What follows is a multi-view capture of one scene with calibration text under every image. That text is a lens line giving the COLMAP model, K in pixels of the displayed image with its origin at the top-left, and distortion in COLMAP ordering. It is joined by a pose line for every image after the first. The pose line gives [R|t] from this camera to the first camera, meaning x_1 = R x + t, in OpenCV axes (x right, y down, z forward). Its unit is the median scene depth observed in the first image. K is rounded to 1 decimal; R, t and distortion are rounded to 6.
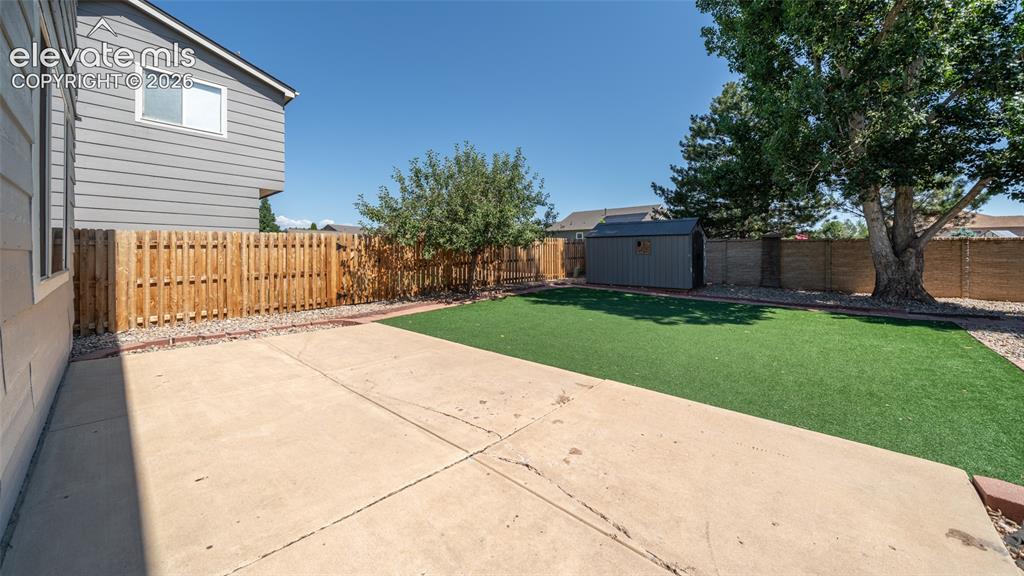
lens RADIAL K [[356.3, 0, 495.5], [0, 356.3, 253.5], [0, 0, 1]] dist [0.001319, -0.000627]
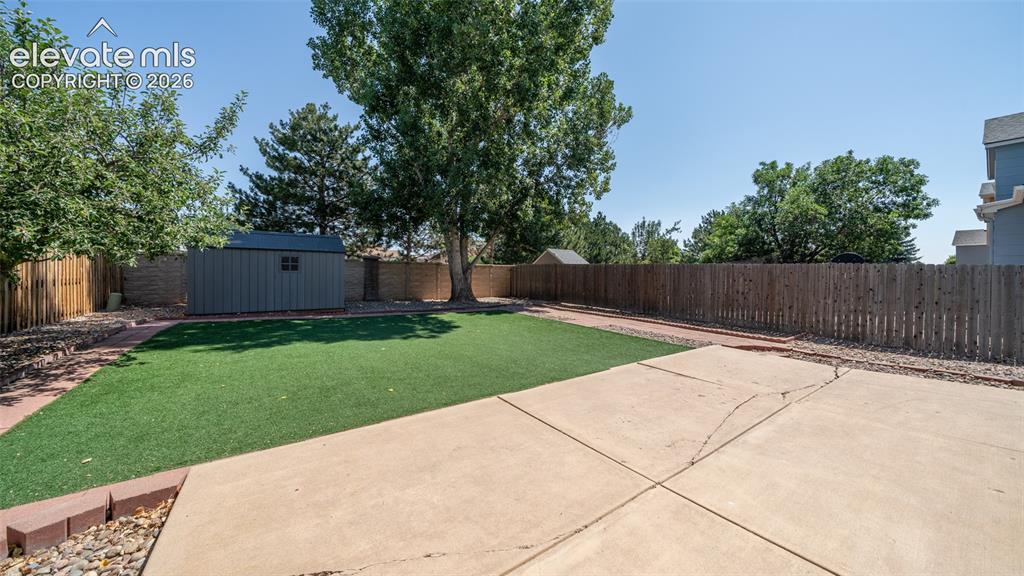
lens RADIAL K [[356.3, 0, 510.4], [0, 356.3, 278.8], [0, 0, 1]] dist [0.001319, -0.000627]
pose [[0.200702, -0.015035, 0.979537, -0.314105], [-0.005210, 0.999852, 0.016415, -0.000404], [-0.979639, -0.008398, 0.200594, 0.323335]]
